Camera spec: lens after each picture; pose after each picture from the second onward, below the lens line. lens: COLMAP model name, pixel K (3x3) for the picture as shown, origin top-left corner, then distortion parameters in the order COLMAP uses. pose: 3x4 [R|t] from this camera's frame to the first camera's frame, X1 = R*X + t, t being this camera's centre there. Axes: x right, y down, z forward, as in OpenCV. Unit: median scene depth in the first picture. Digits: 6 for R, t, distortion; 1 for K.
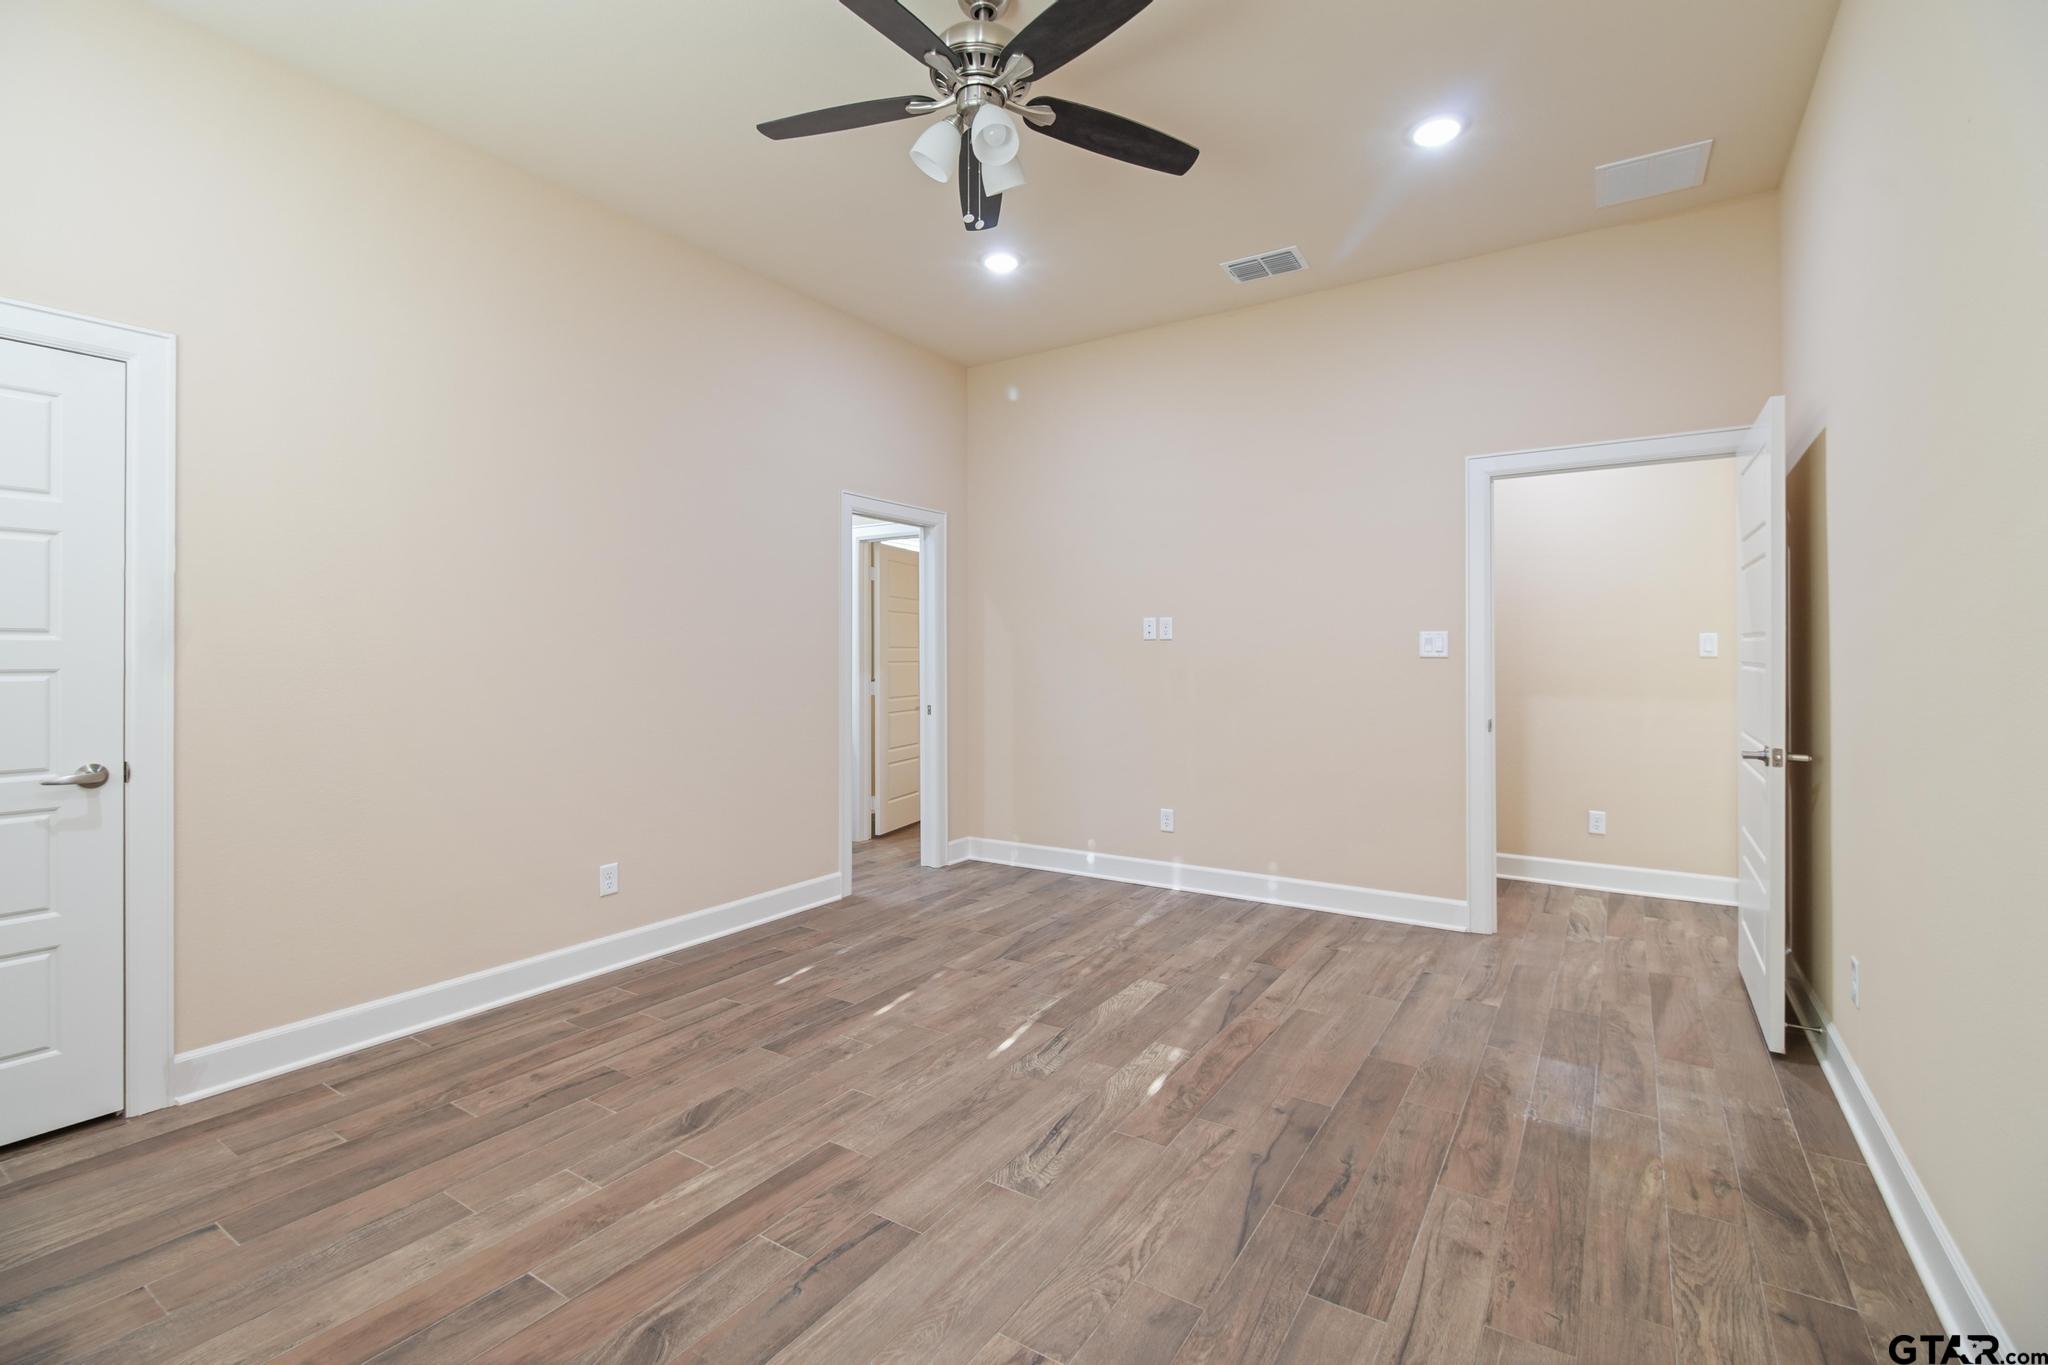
lens RADIAL K [[931.5, 0, 1023.2], [0, 931.5, 651.9], [0, 0, 1]] dist [0.015003, -0.014111]
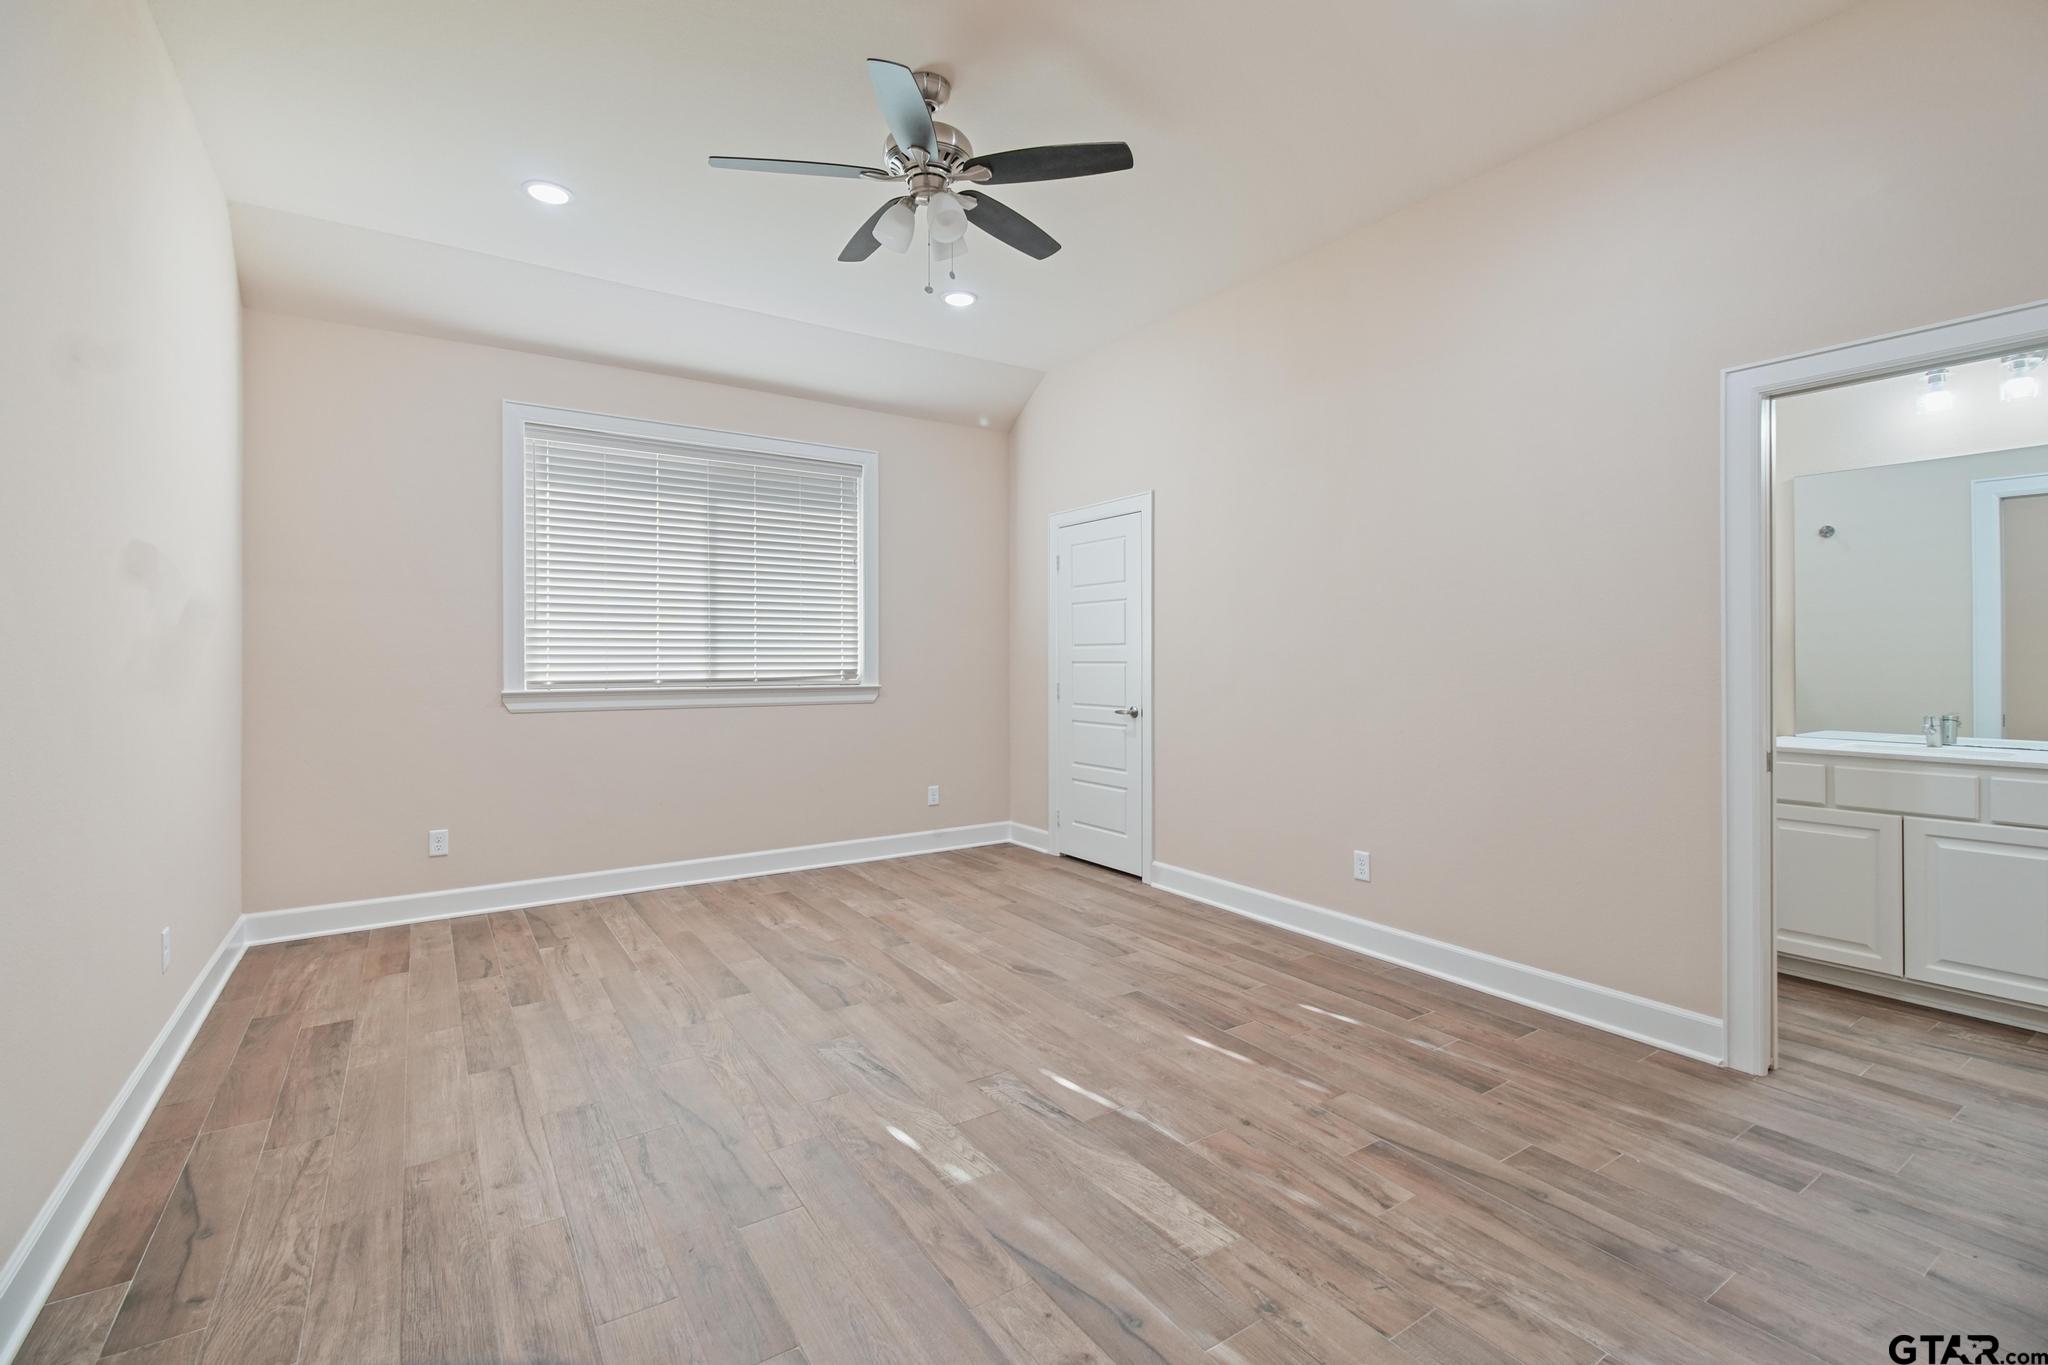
lens RADIAL K [[902.5, 0, 1026.4], [0, 902.5, 647.9], [0, 0, 1]] dist [0.017304, -0.014224]
pose [[-0.400574, -0.006364, -0.916242, 0.761118], [0.005318, 0.999943, -0.009270, 0.005110], [0.916249, -0.008586, -0.400517, 1.246276]]
